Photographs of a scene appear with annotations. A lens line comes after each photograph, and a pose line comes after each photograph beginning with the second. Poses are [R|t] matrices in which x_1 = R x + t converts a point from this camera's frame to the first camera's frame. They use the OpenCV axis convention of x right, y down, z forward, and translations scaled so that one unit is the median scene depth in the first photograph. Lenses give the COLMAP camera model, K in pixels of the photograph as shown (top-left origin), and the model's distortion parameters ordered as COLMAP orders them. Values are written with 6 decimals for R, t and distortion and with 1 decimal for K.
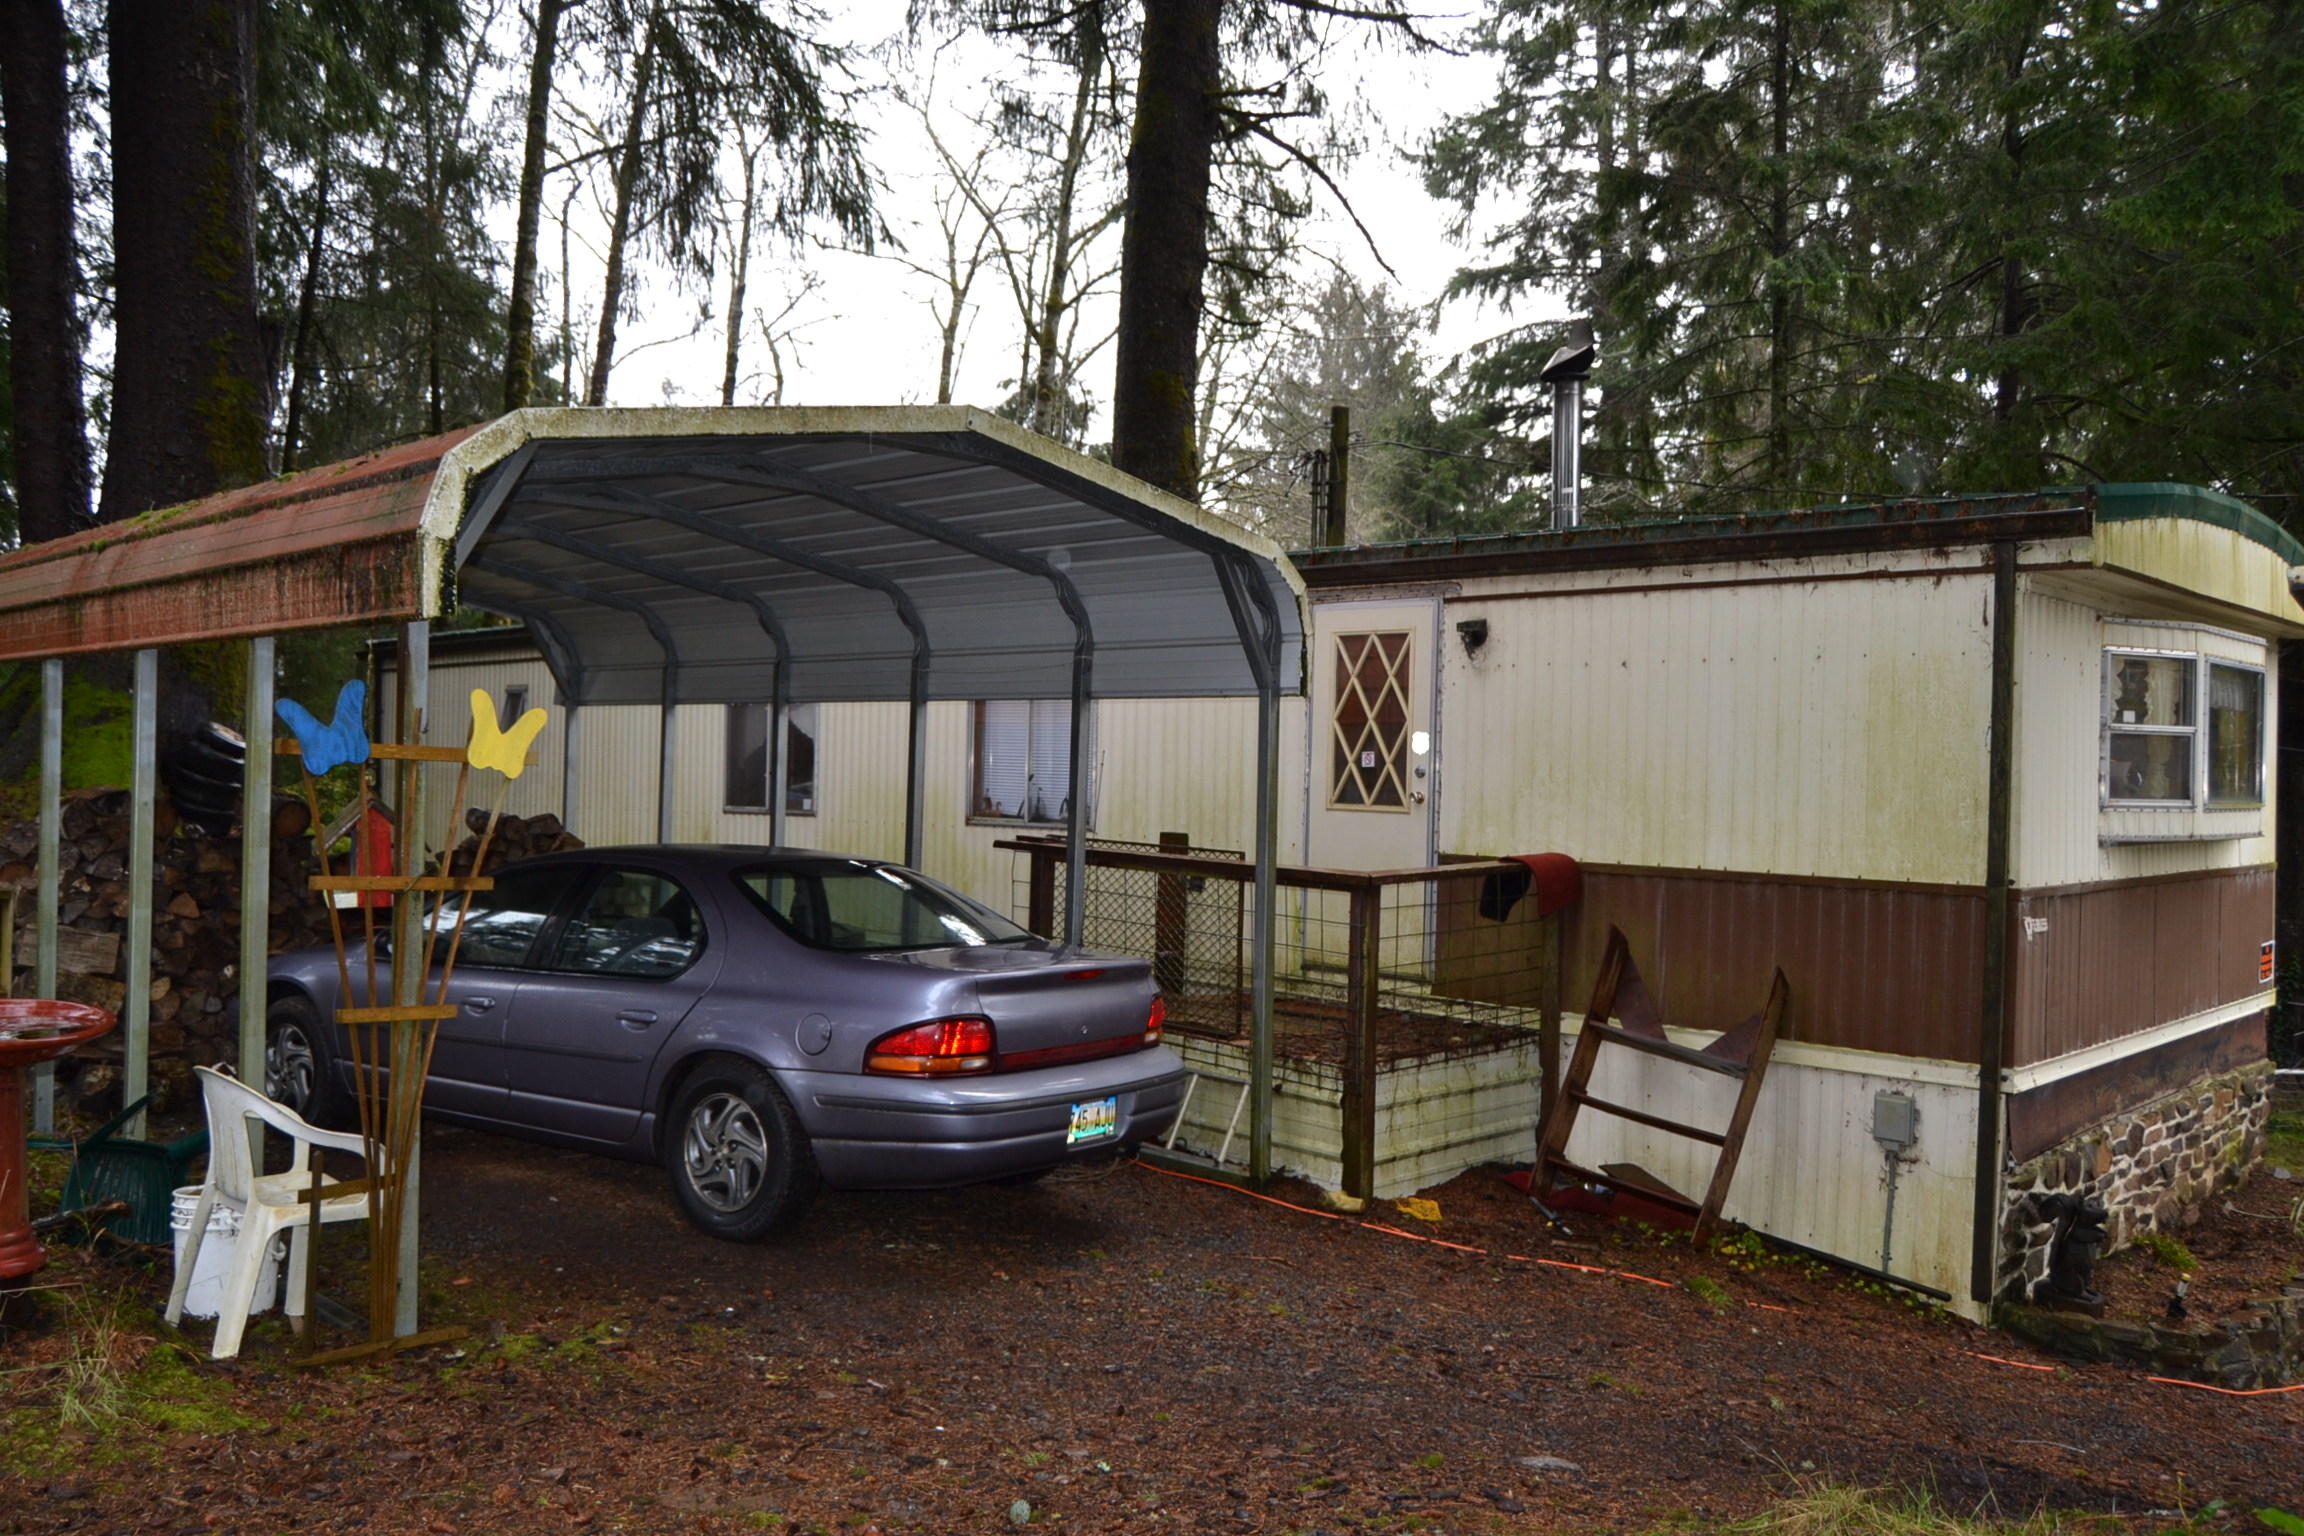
lens RADIAL K [[1790.5, 0, 1152.0], [0, 1790.5, 768.0], [0, 0, 1]] dist [-0.002721, 0.001204]
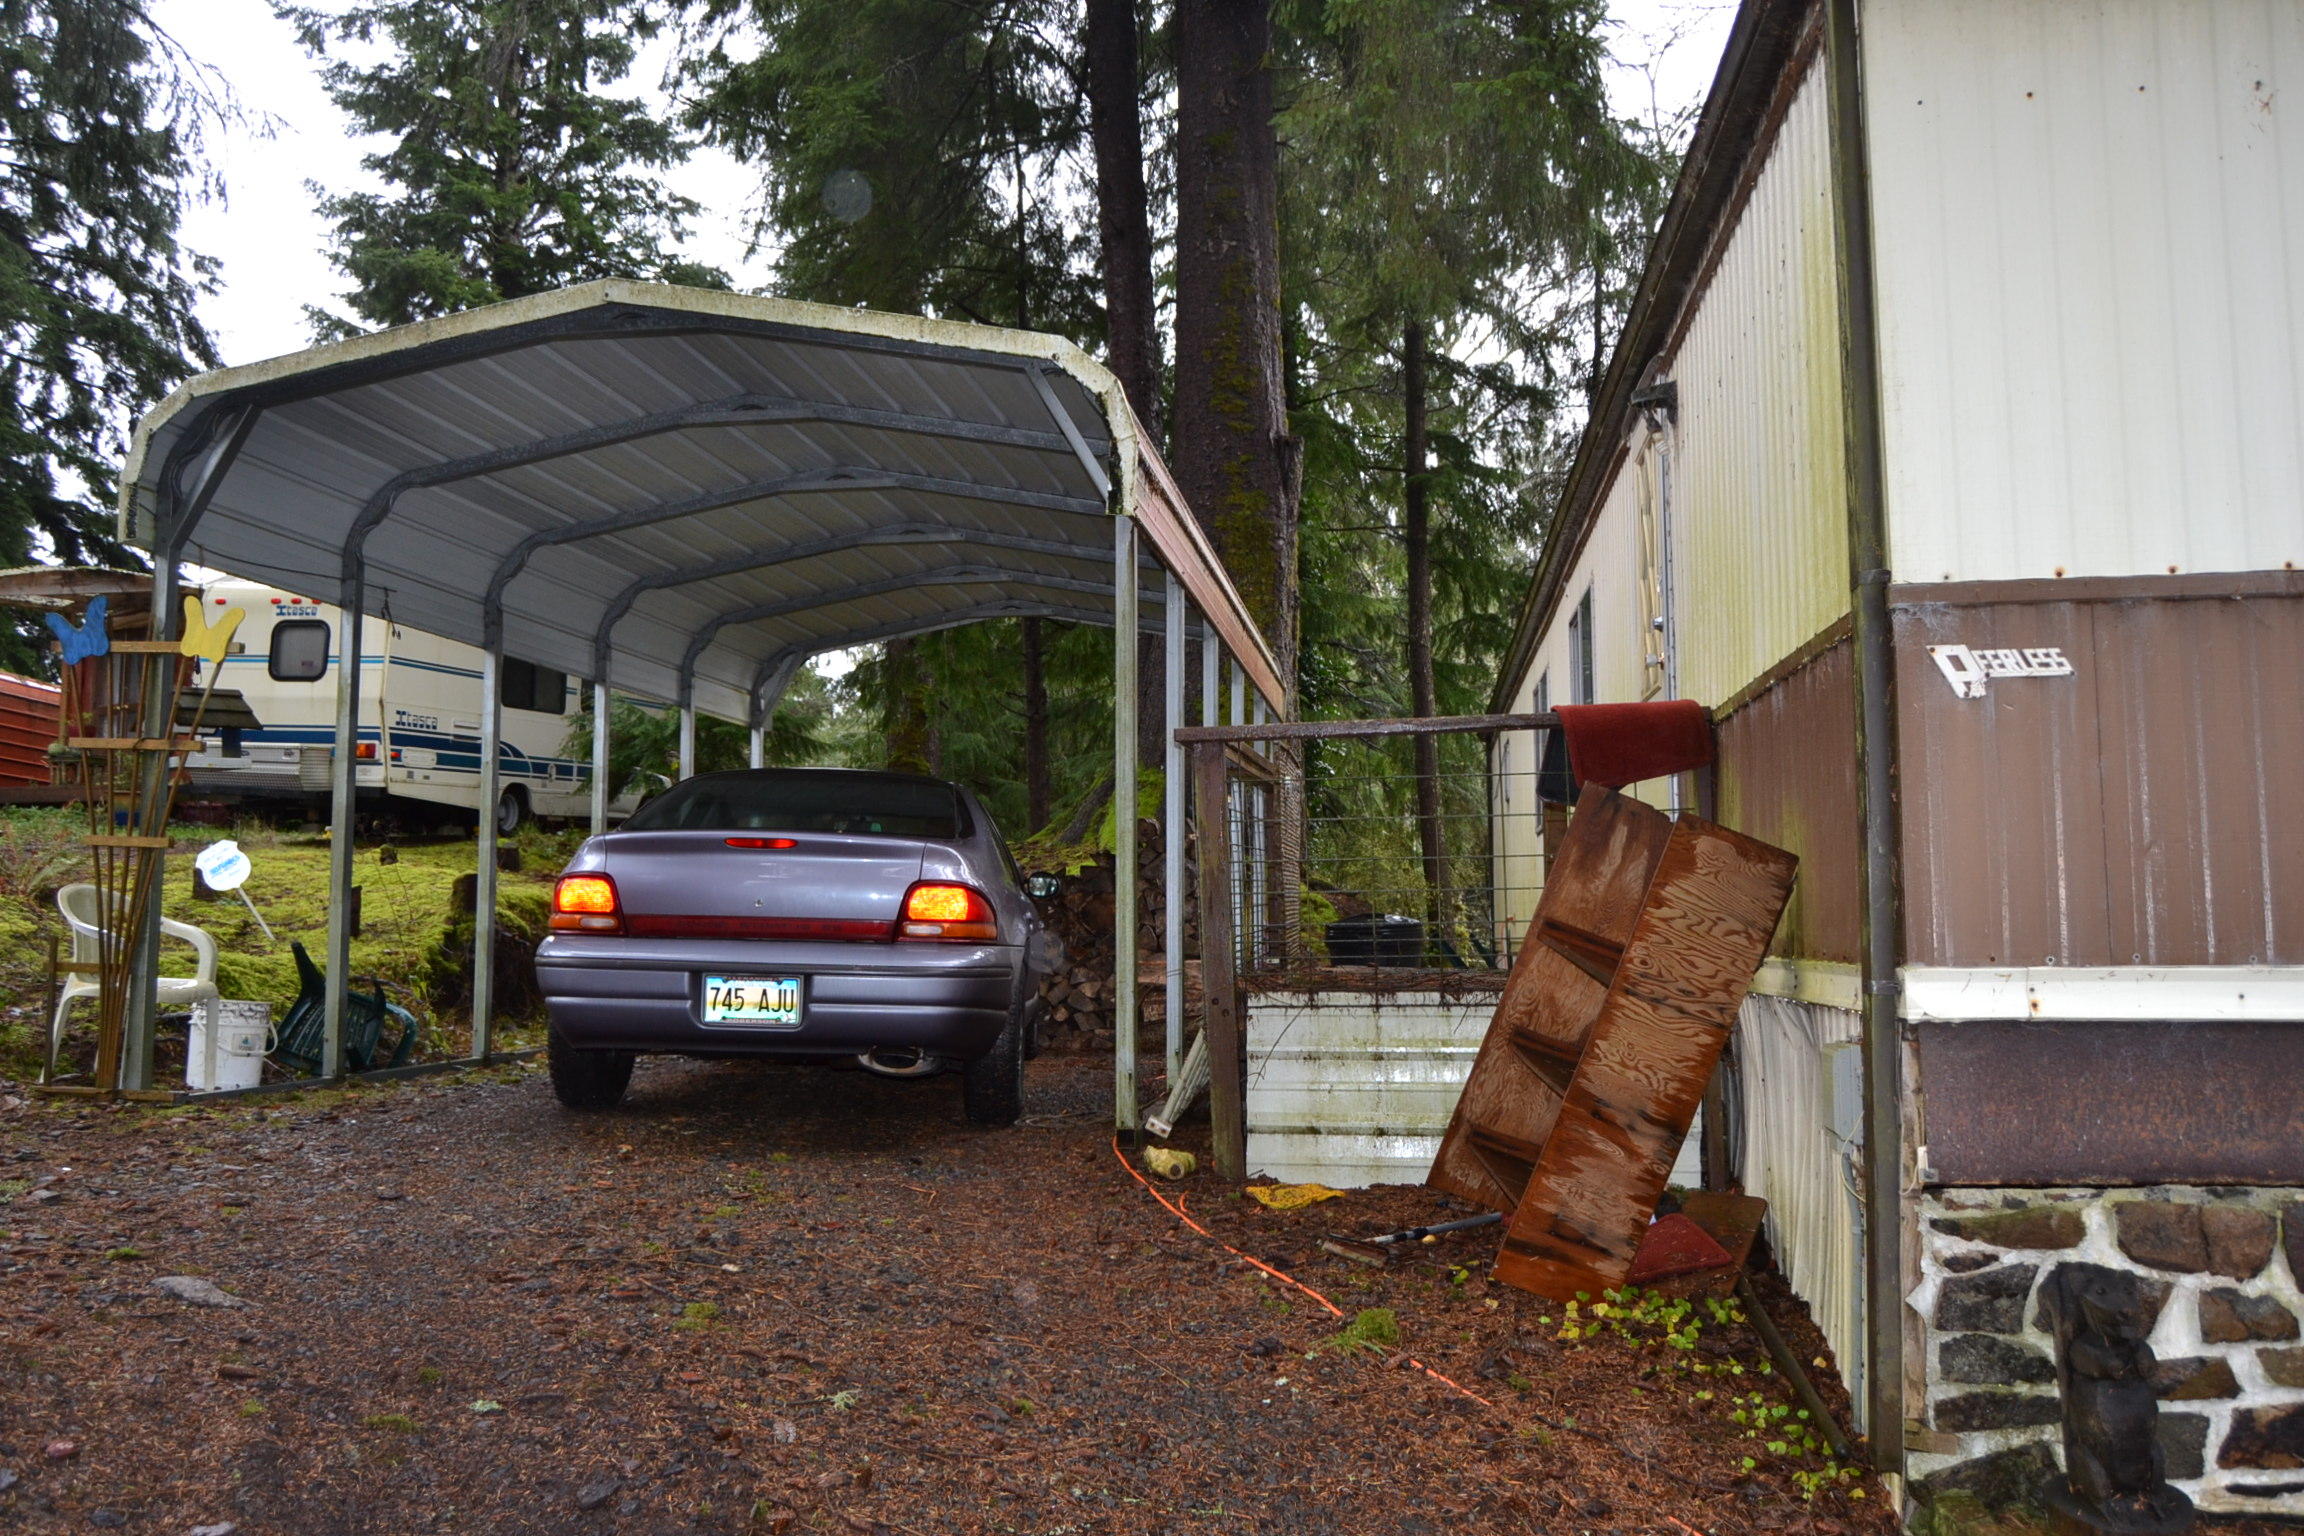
lens RADIAL K [[1790.5, 0, 1152.0], [0, 1790.5, 768.0], [0, 0, 1]] dist [-0.002721, 0.001204]
pose [[0.596901, -0.095244, -0.796641, 0.738642], [0.020160, 0.994396, -0.103781, 0.159426], [0.802061, 0.045887, 0.595476, 0.553643]]
